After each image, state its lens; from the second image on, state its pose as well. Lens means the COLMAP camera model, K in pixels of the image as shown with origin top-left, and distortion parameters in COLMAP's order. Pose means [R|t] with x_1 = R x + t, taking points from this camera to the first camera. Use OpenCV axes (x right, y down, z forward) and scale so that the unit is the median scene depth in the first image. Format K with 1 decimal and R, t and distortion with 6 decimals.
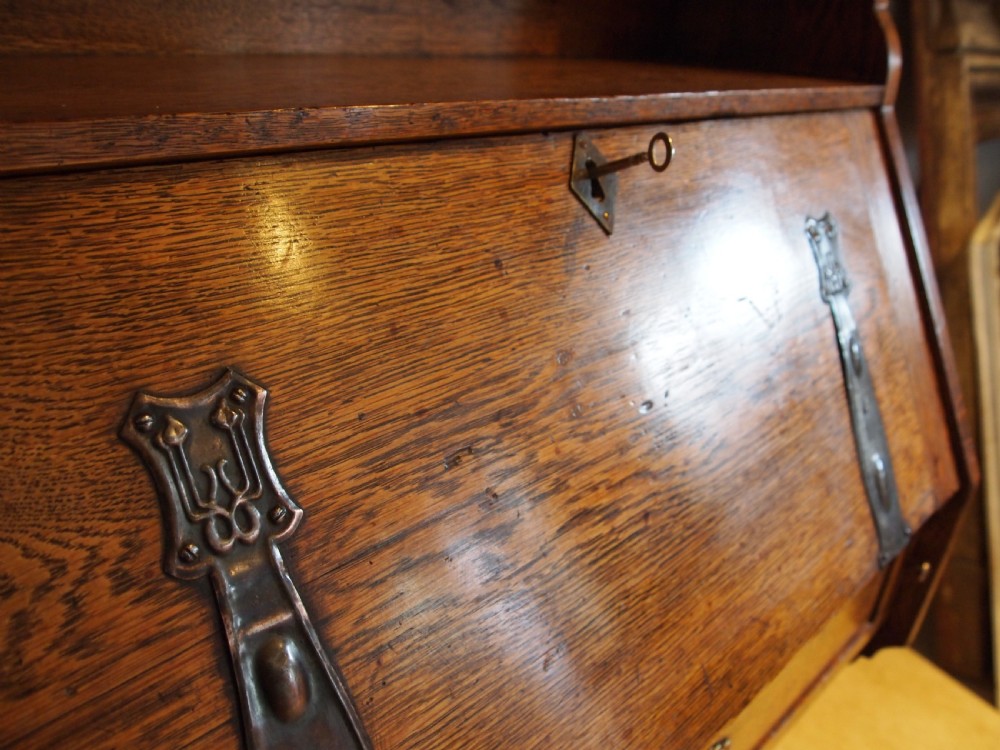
lens RADIAL K [[796.3, 0, 516.1], [0, 796.3, 371.1], [0, 0, 1]] dist [-0.047423, 0.003111]
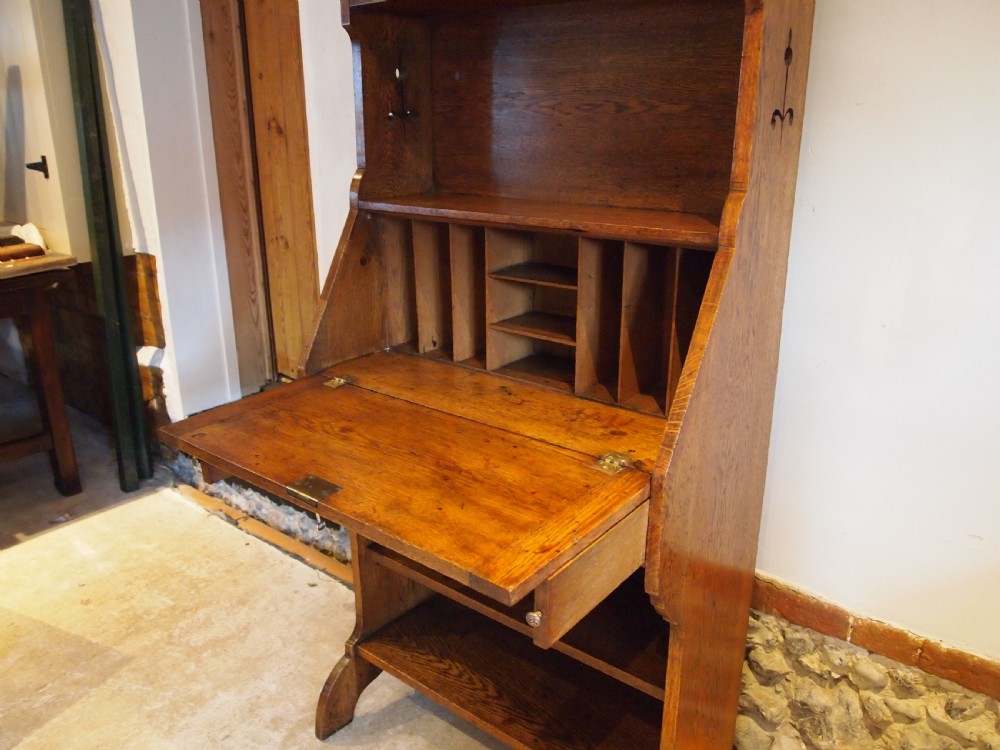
lens RADIAL K [[796.3, 0, 505.7], [0, 796.3, 376.3], [0, 0, 1]] dist [-0.047423, 0.003111]
pose [[0.119224, 0.237007, -0.964165, 2.319436], [-0.414338, 0.894367, 0.168615, -0.197774], [0.902280, 0.379387, 0.204831, 0.374957]]
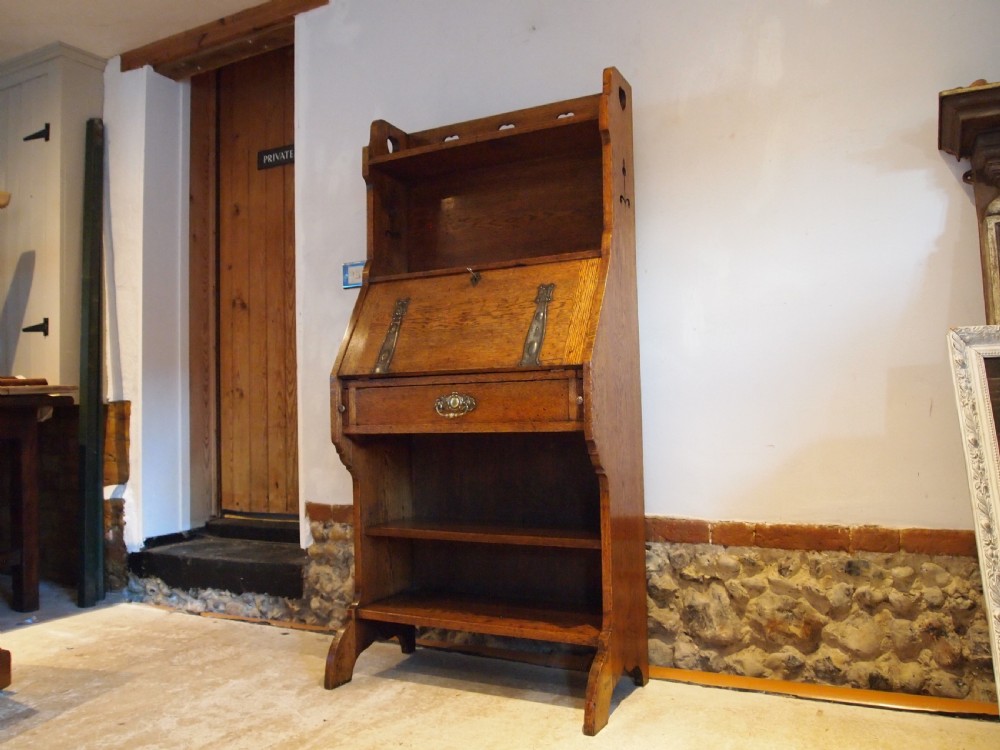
lens RADIAL K [[796.3, 0, 506.0], [0, 796.3, 374.9], [0, 0, 1]] dist [-0.047423, 0.003111]
pose [[0.316644, -0.131427, -0.939395, 3.600408], [-0.362347, 0.898488, -0.247841, 1.130704], [0.876608, 0.418864, 0.236879, 0.111616]]
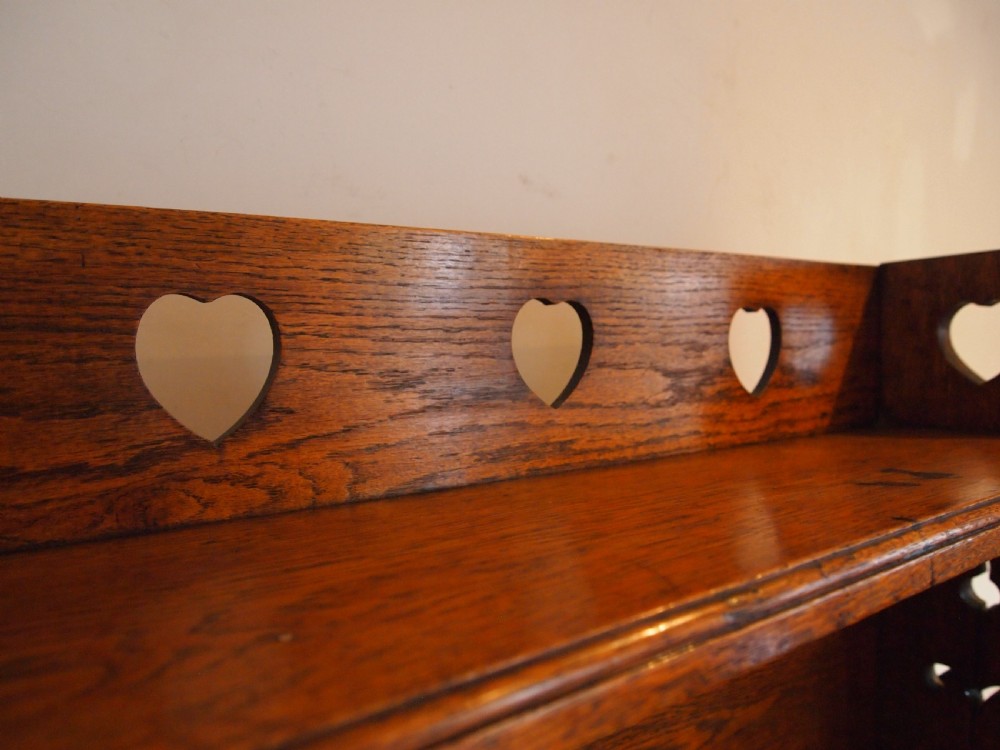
lens RADIAL K [[796.3, 0, 508.4], [0, 796.3, 373.1], [0, 0, 1]] dist [-0.047423, 0.003111]
pose [[0.985918, -0.090290, -0.140760, -0.082500], [0.027516, 0.917832, -0.396013, -0.704036], [0.164951, 0.386564, 0.907392, -0.159428]]
